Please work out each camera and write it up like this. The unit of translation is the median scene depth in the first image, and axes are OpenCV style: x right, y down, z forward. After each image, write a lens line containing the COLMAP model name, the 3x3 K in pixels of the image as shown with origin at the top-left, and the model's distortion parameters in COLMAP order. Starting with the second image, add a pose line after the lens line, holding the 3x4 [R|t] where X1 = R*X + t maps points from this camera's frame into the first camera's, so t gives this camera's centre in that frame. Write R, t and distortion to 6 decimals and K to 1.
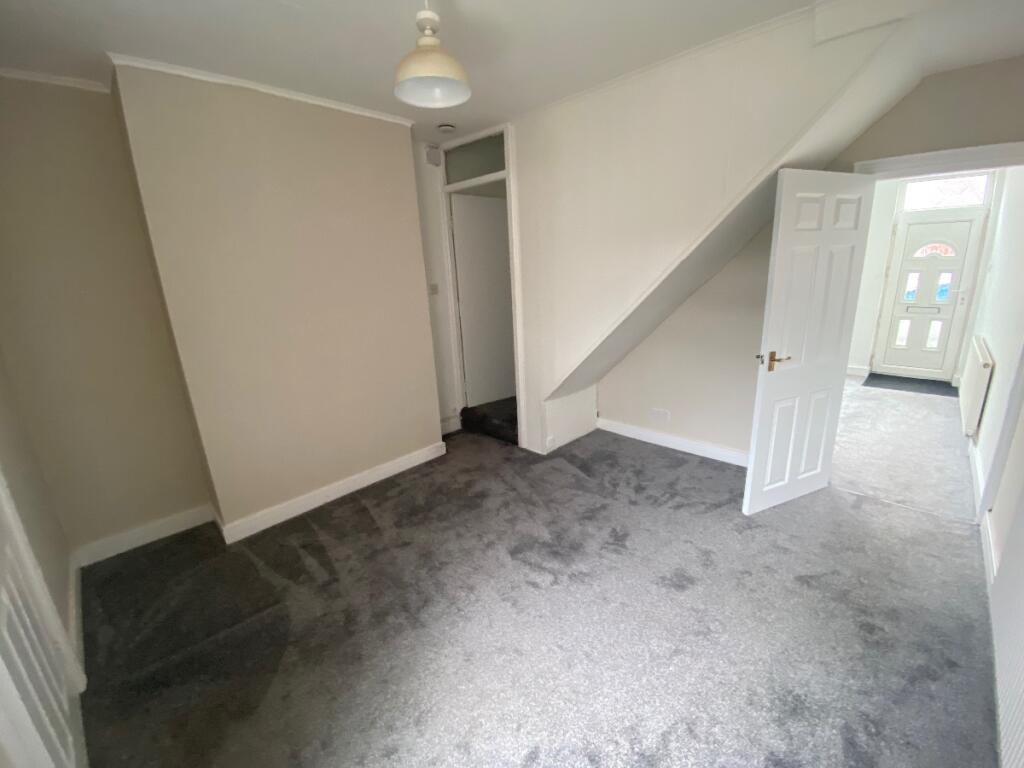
lens RADIAL K [[409.9, 0, 507.8], [0, 409.9, 381.1], [0, 0, 1]] dist [0.000401, -0.019148]
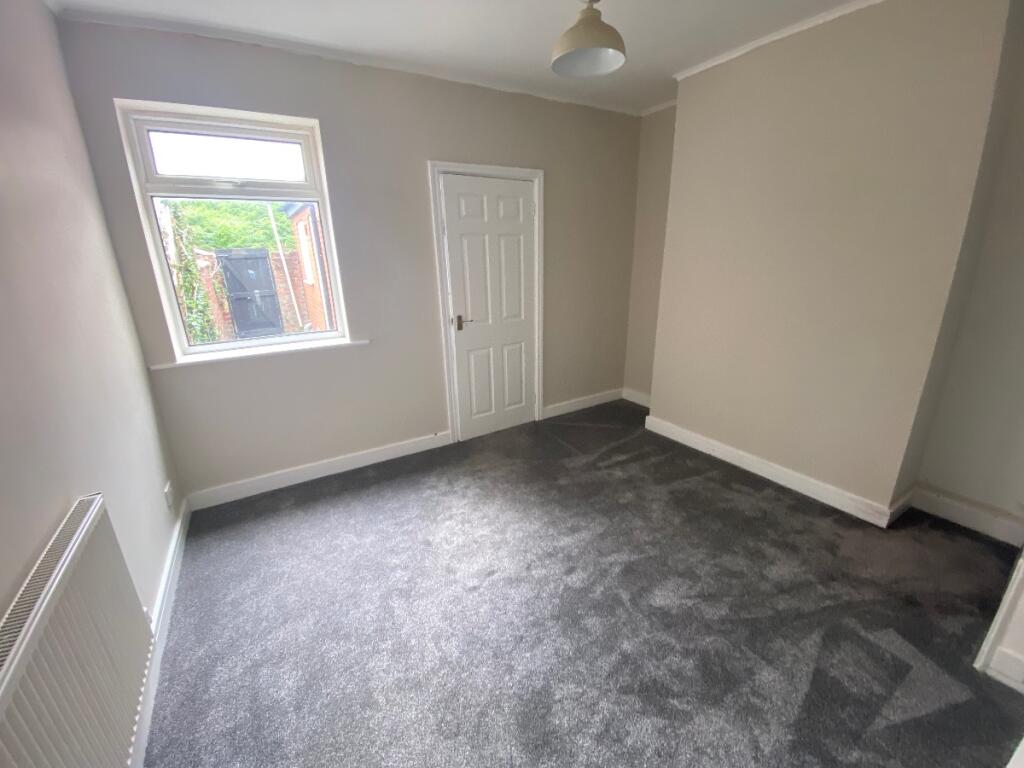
lens RADIAL K [[409.9, 0, 507.8], [0, 409.9, 381.1], [0, 0, 1]] dist [0.000401, -0.019148]
pose [[-0.261357, 0.337379, -0.904361, 0.658901], [-0.196416, 0.898734, 0.392043, -0.207406], [0.945047, 0.280094, -0.168624, 0.714635]]
